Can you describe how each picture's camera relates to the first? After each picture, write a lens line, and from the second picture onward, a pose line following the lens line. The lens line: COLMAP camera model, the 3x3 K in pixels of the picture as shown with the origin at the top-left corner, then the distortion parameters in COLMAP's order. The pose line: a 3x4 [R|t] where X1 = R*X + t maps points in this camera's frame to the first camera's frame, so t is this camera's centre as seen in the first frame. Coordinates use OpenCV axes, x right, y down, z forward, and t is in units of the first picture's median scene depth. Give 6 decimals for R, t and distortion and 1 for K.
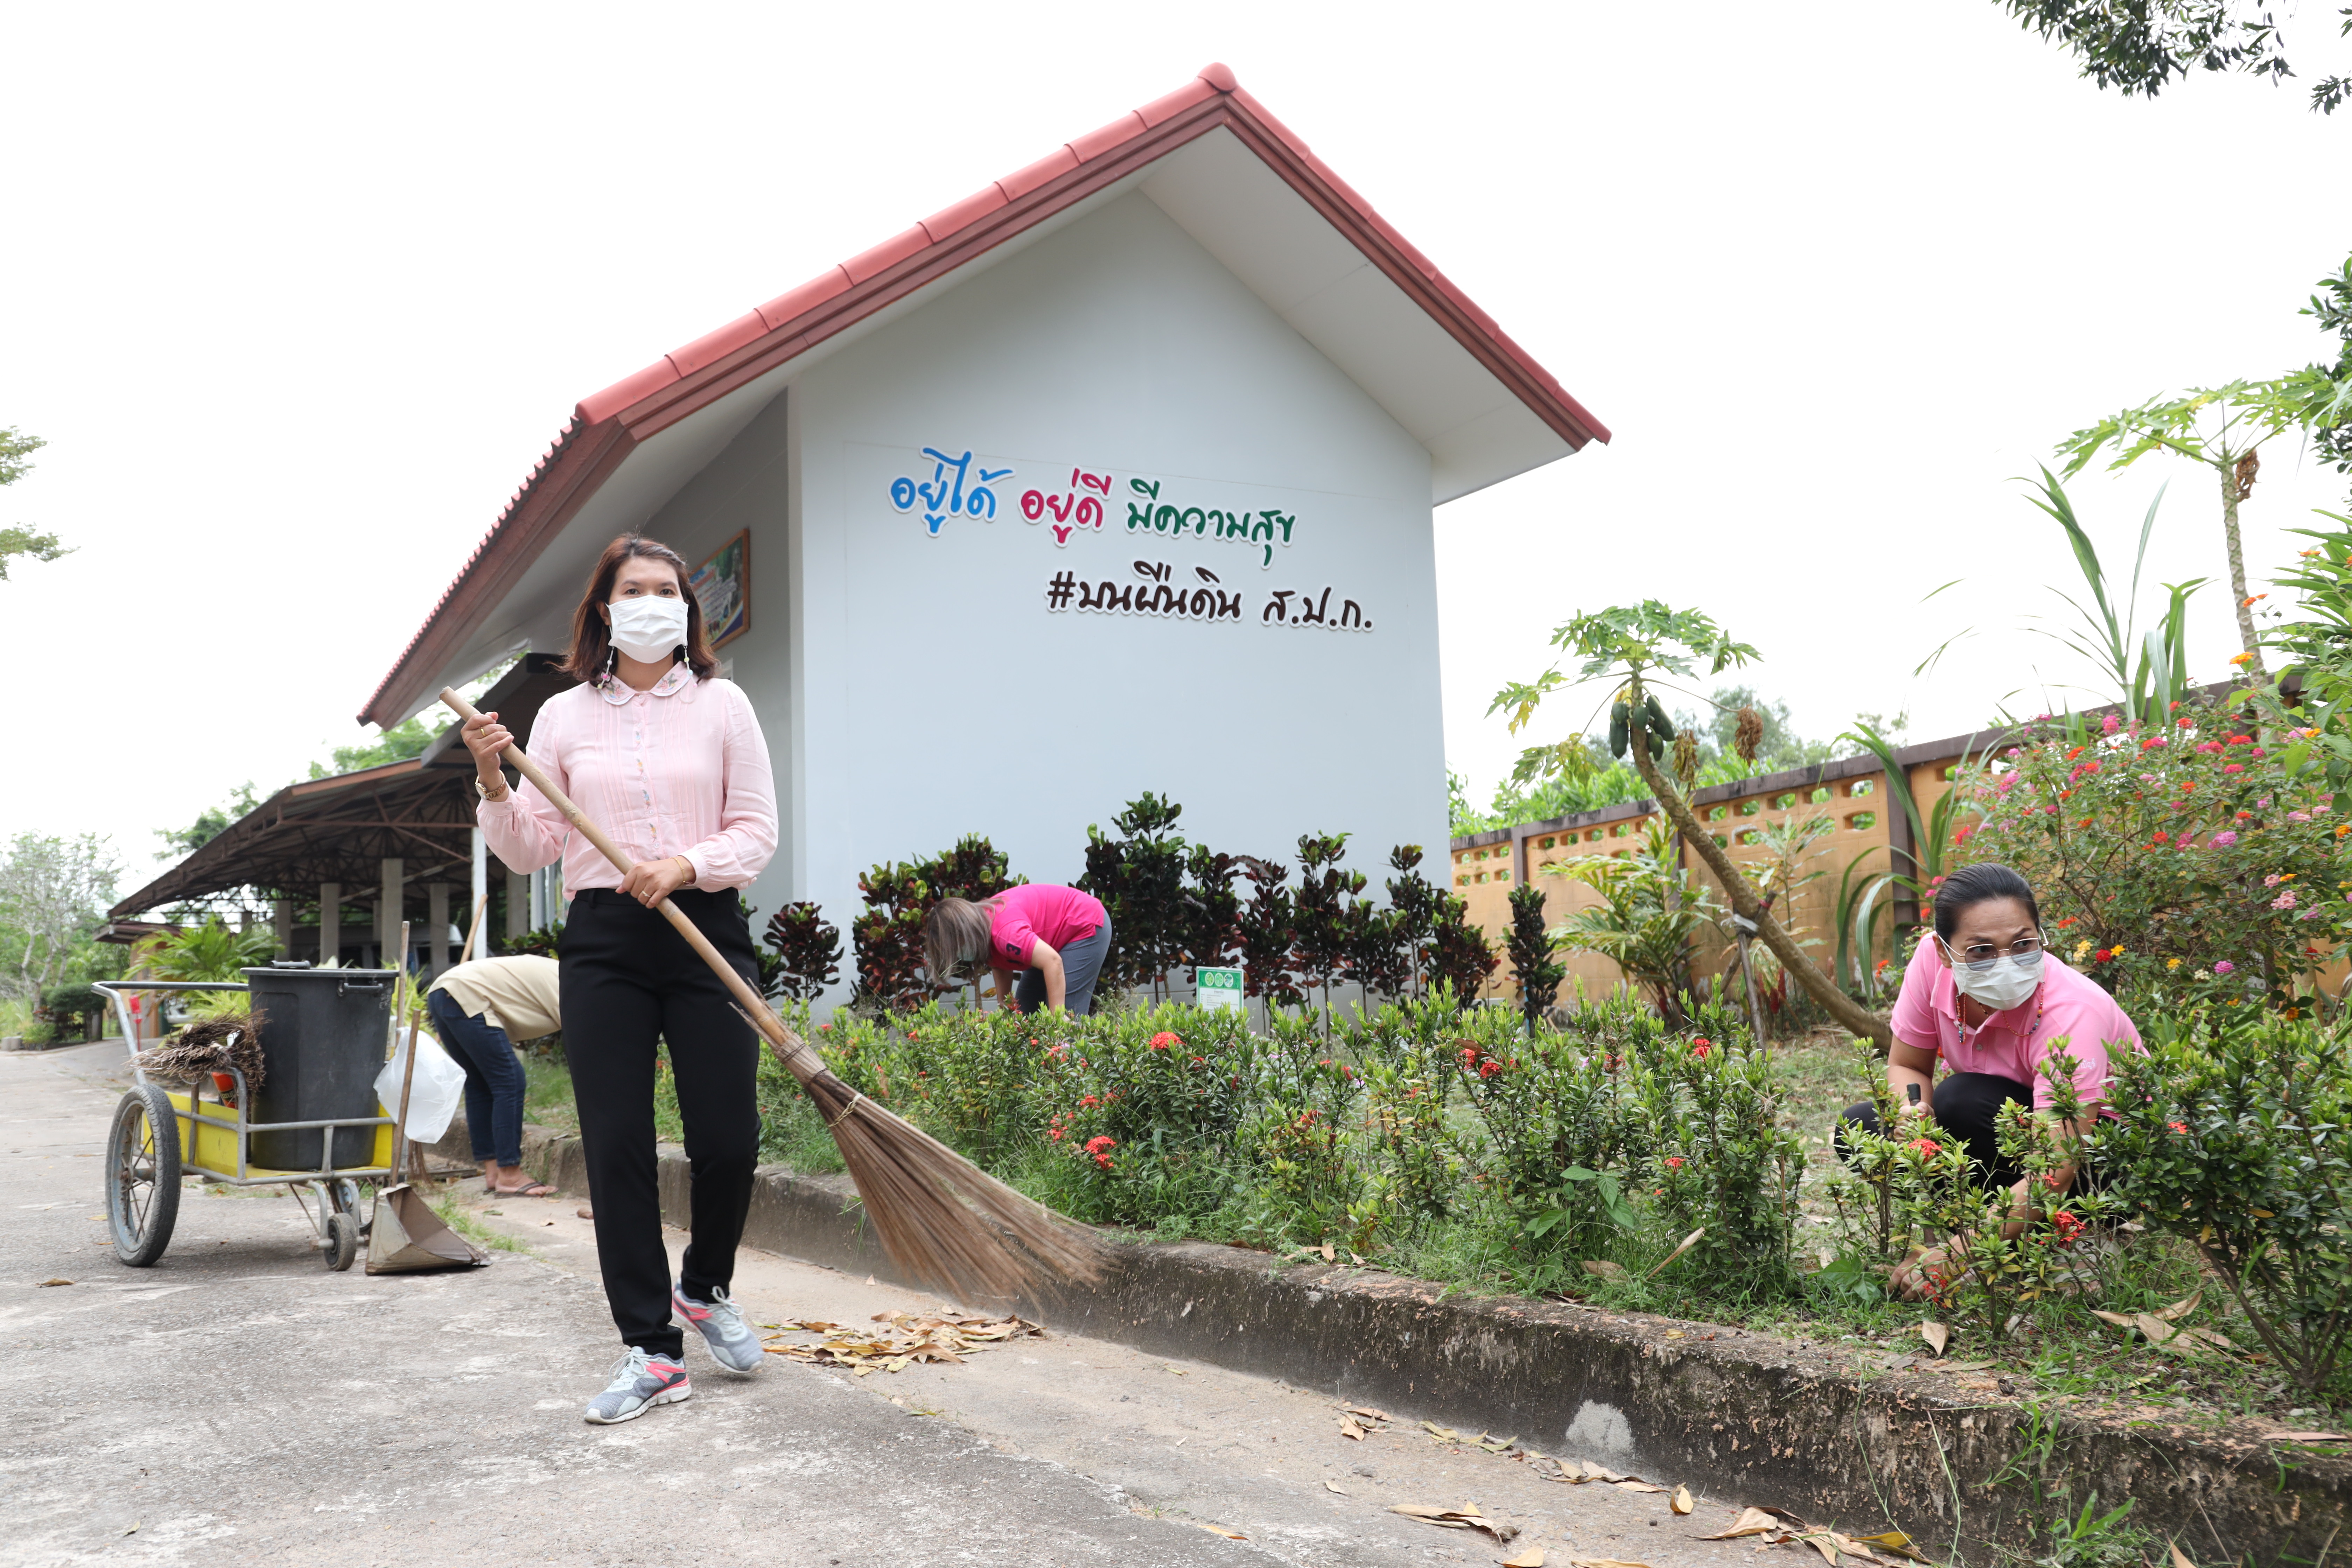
lens RADIAL K [[1901.1, 0, 1171.5], [0, 1901.1, 795.1], [0, 0, 1]] dist [-0.034560, 0.032100]
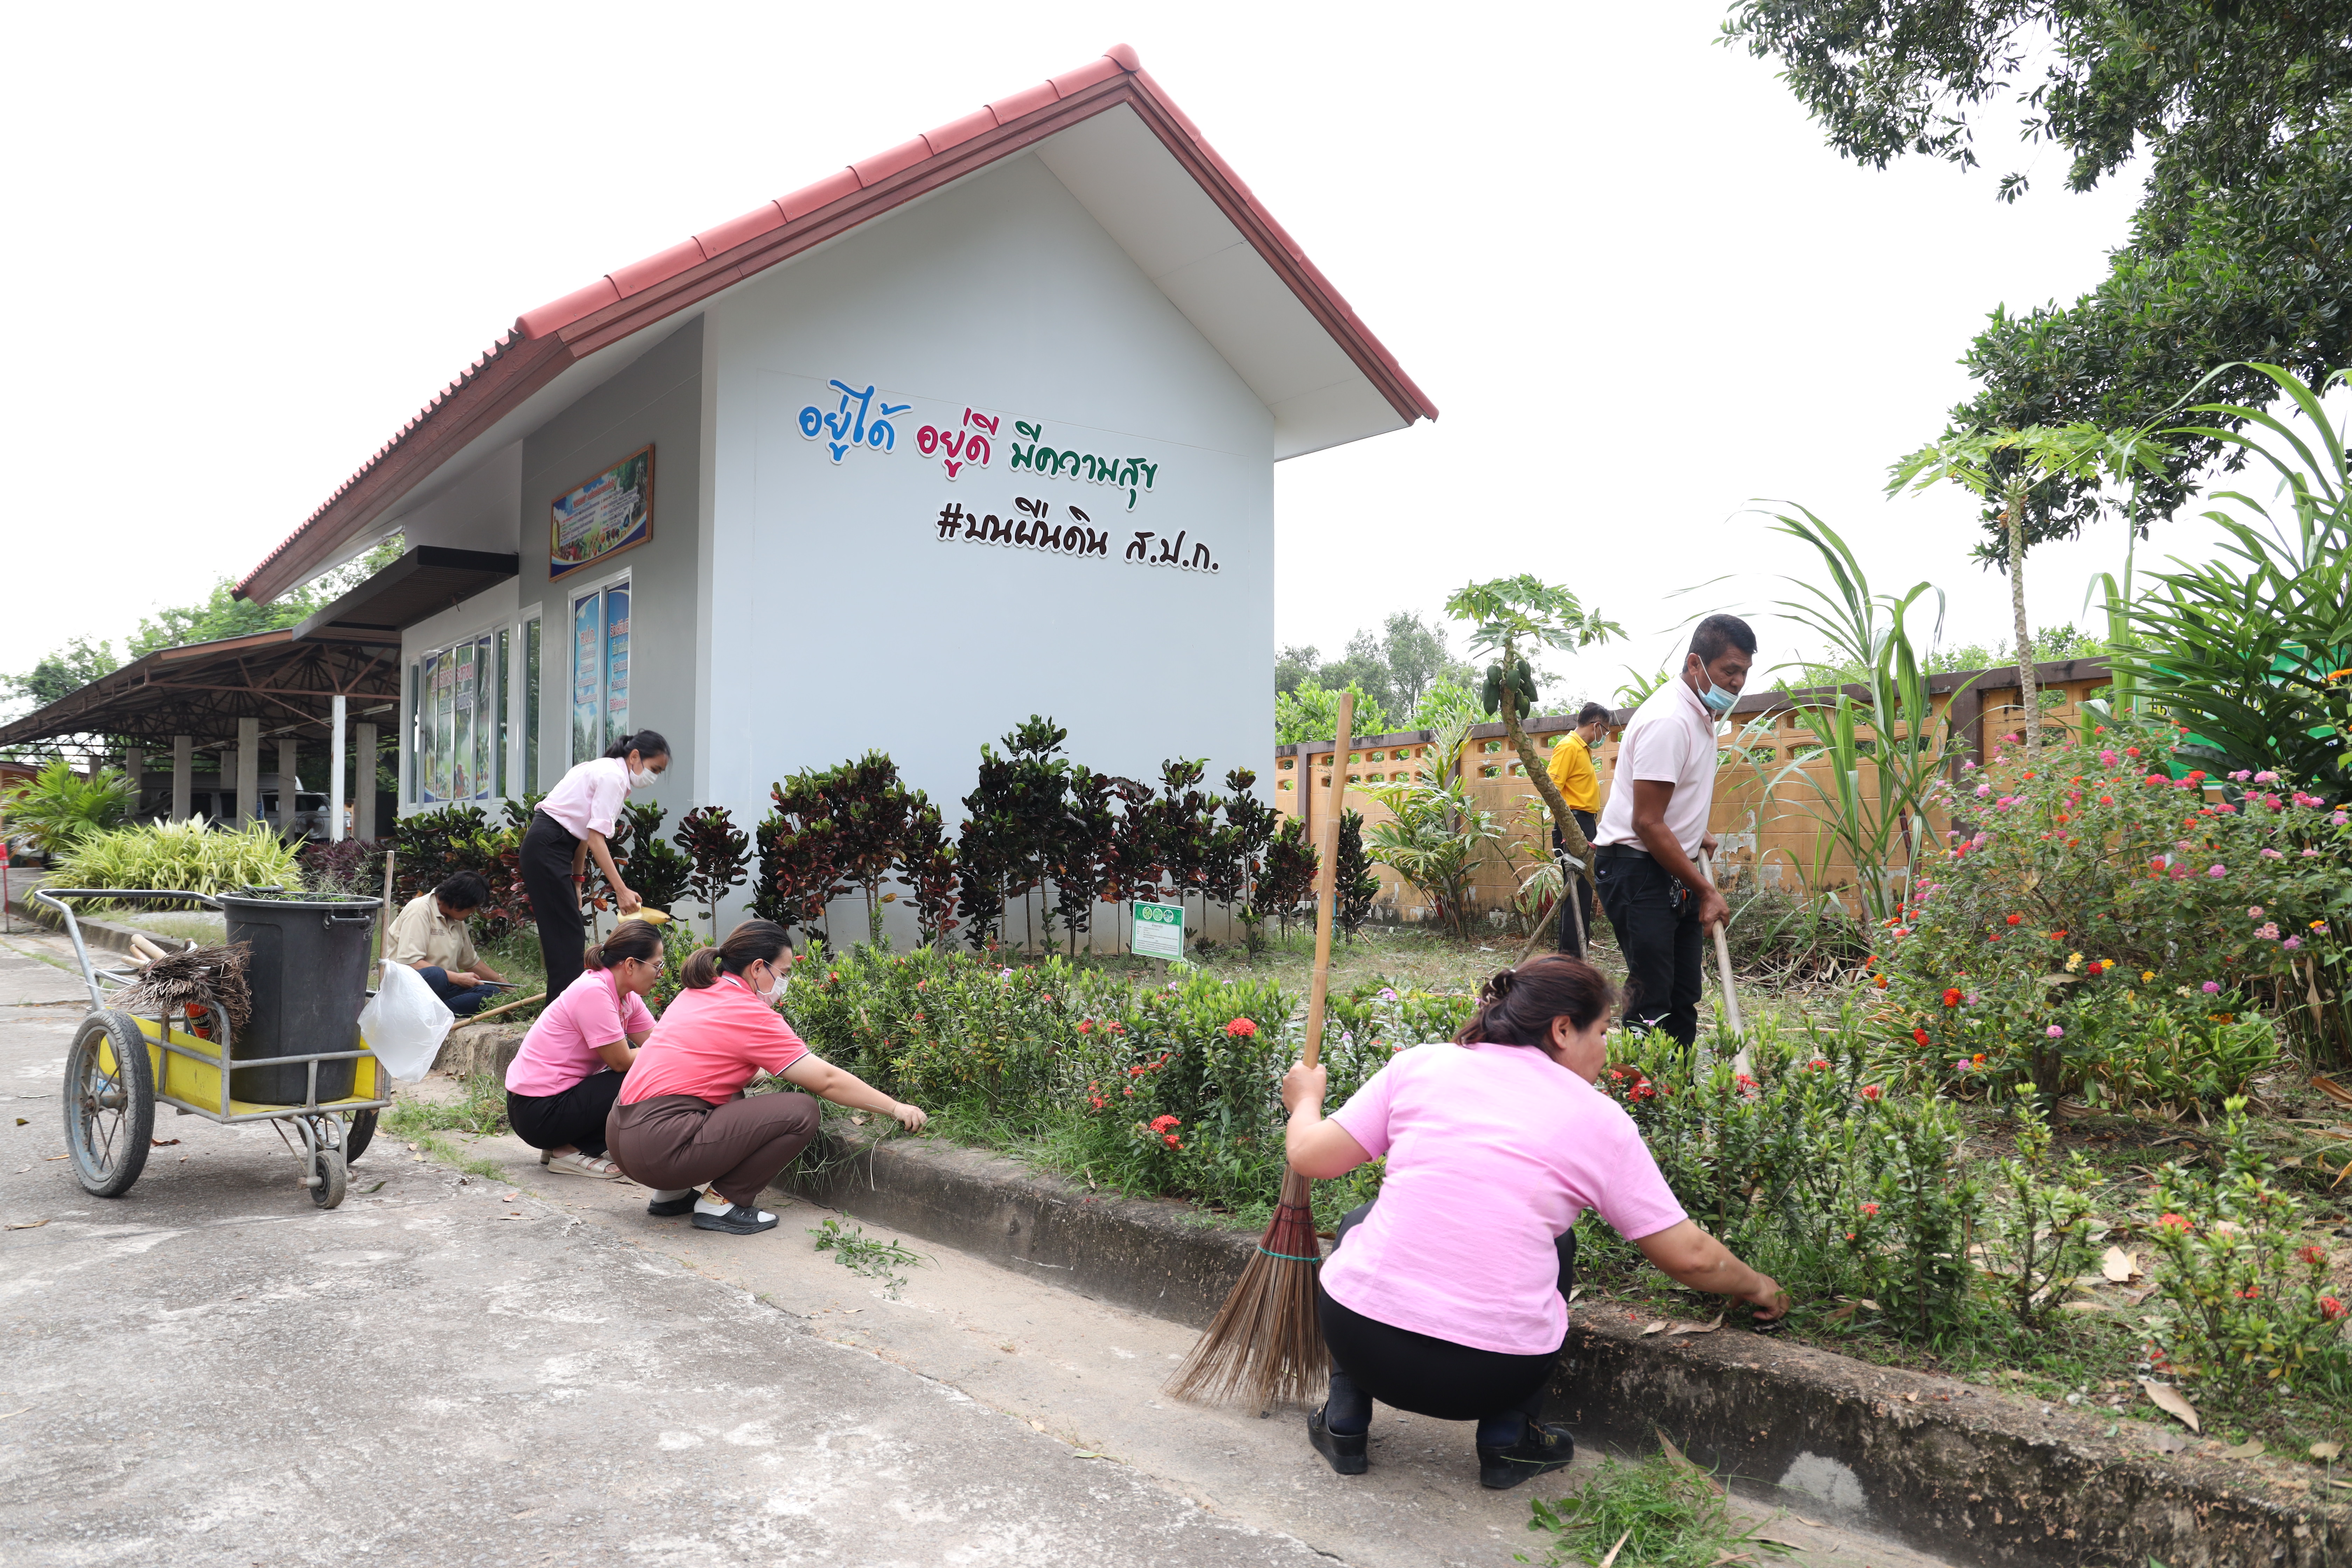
lens RADIAL K [[1618.8, 0, 1185.2], [0, 1618.8, 789.3], [0, 0, 1]] dist [-0.095588, 0.053994]
pose [[0.985879, 0.039731, 0.162679, -0.075775], [-0.050214, 0.996884, 0.060841, -0.019818], [-0.159754, -0.068150, 0.984802, 0.073084]]
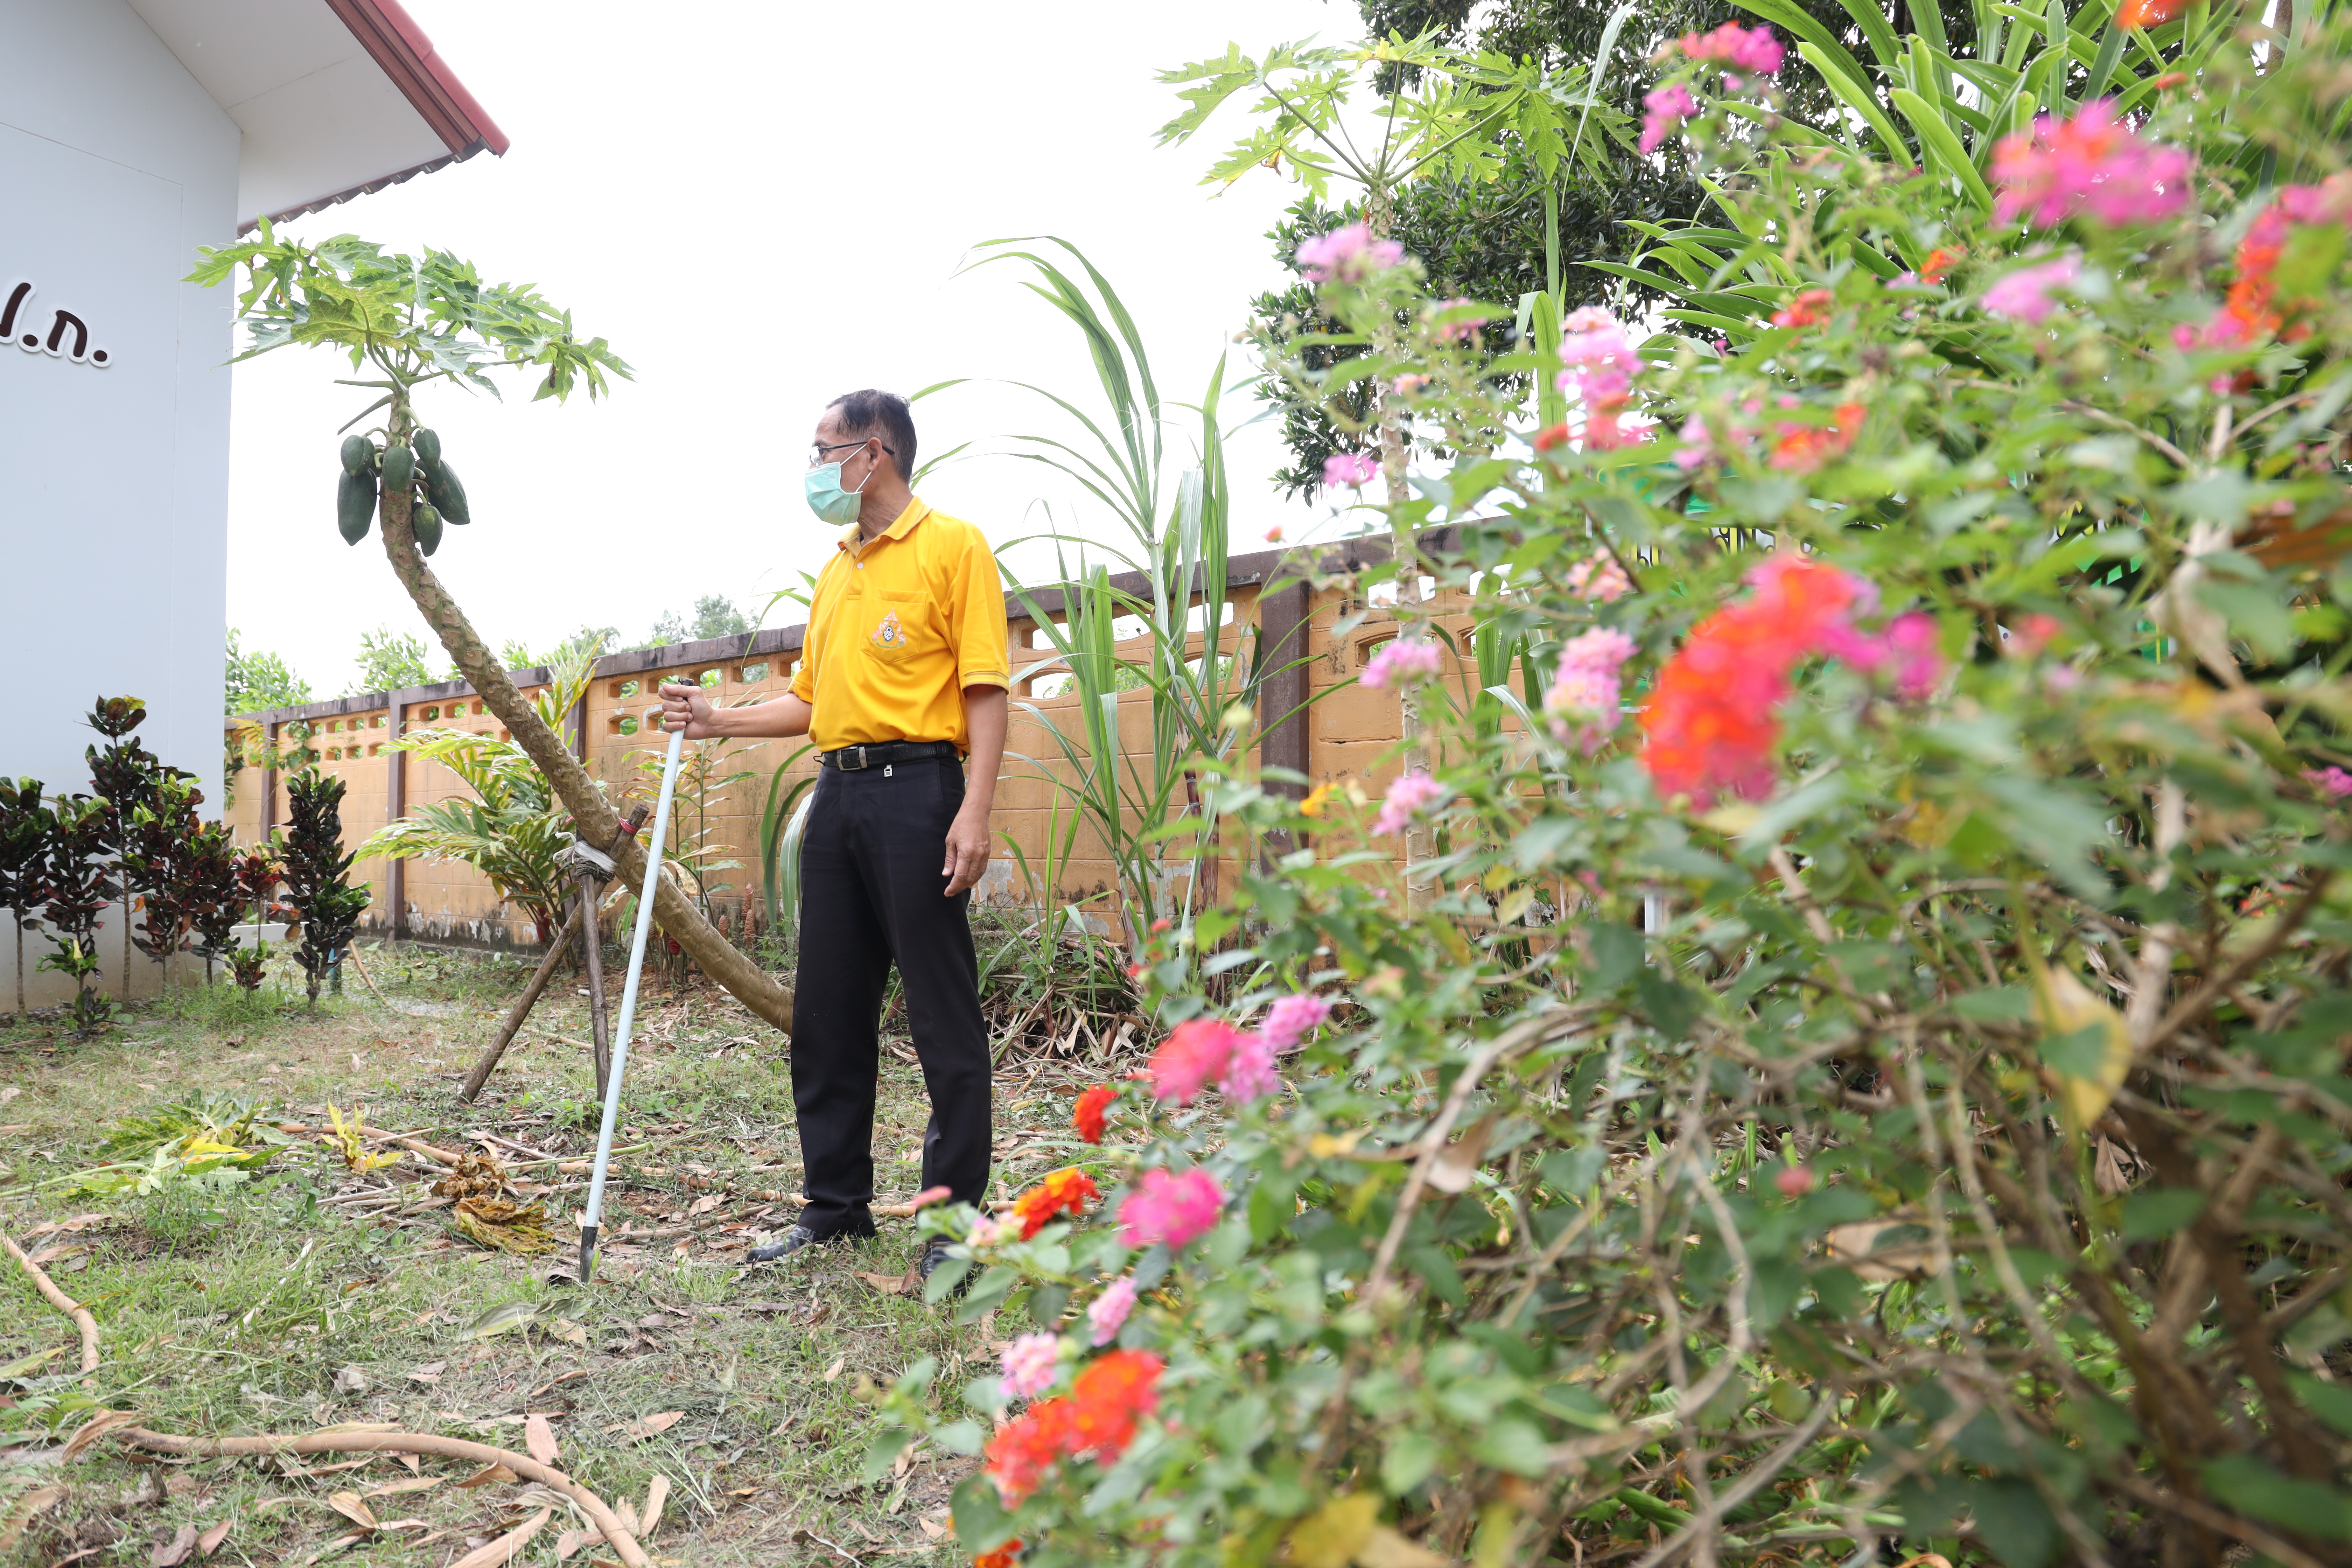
lens RADIAL K [[1618.8, 0, 1182.4], [0, 1618.8, 760.0], [0, 0, 1]] dist [-0.095588, 0.053994]
pose [[0.837355, 0.052049, 0.544177, 0.156905], [-0.075513, 0.996927, 0.020843, 0.010864], [-0.541420, -0.058546, 0.838712, 0.413143]]
